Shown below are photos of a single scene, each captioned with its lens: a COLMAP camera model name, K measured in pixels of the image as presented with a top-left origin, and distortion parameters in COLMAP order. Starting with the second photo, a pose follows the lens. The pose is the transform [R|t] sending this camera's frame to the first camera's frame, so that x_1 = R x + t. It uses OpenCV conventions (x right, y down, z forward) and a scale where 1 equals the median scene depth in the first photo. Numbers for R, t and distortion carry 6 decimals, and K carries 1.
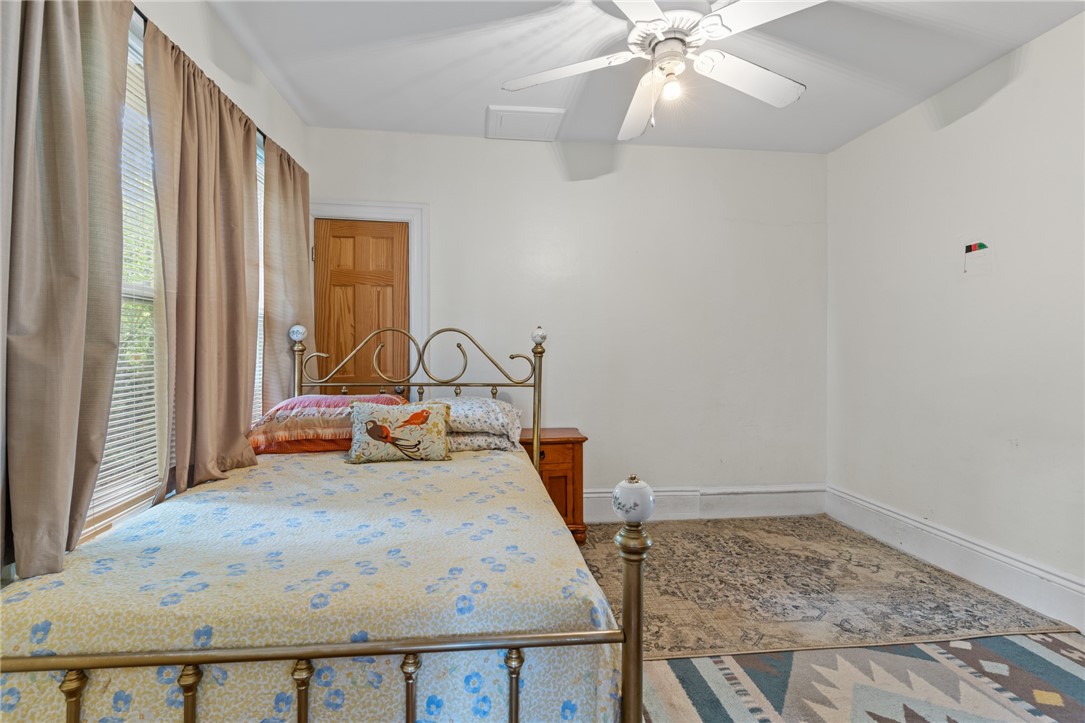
lens RADIAL K [[523.8, 0, 535.6], [0, 523.8, 352.0], [0, 0, 1]] dist [0.005718, -0.000820]
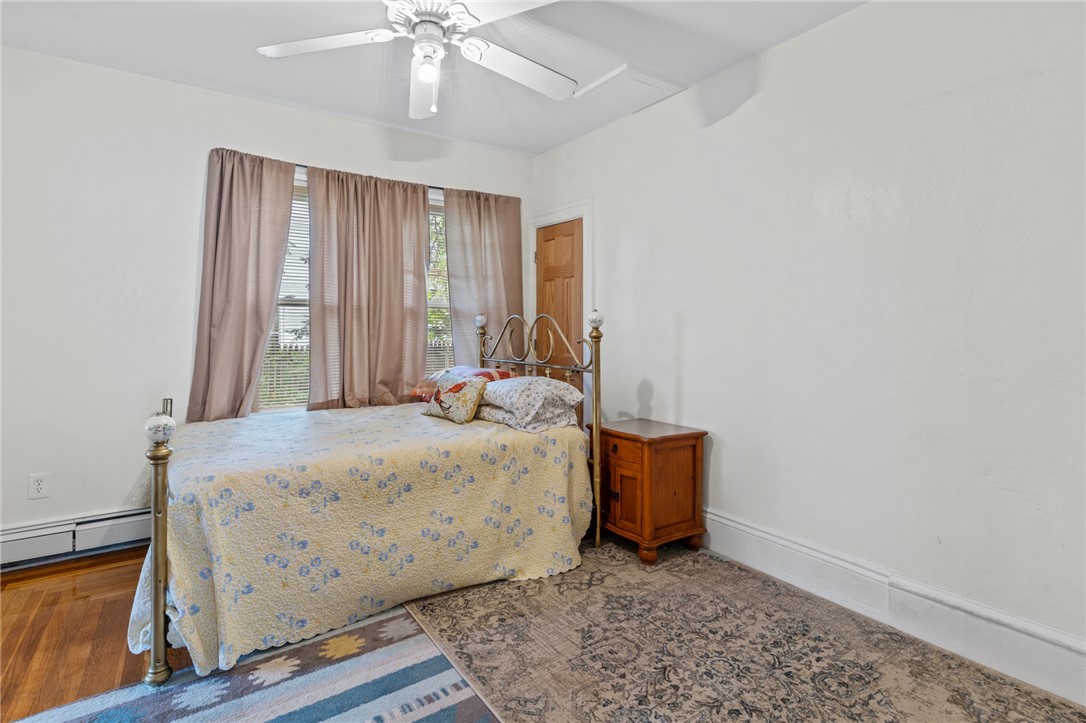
lens RADIAL K [[524.3, 0, 532.8], [0, 524.3, 329.8], [0, 0, 1]] dist [0.005718, -0.000820]
pose [[0.470871, -0.000094, -0.882202, 0.785917], [-0.005439, 0.999981, -0.003009, -0.008843], [0.882185, 0.006215, 0.470862, 0.453388]]
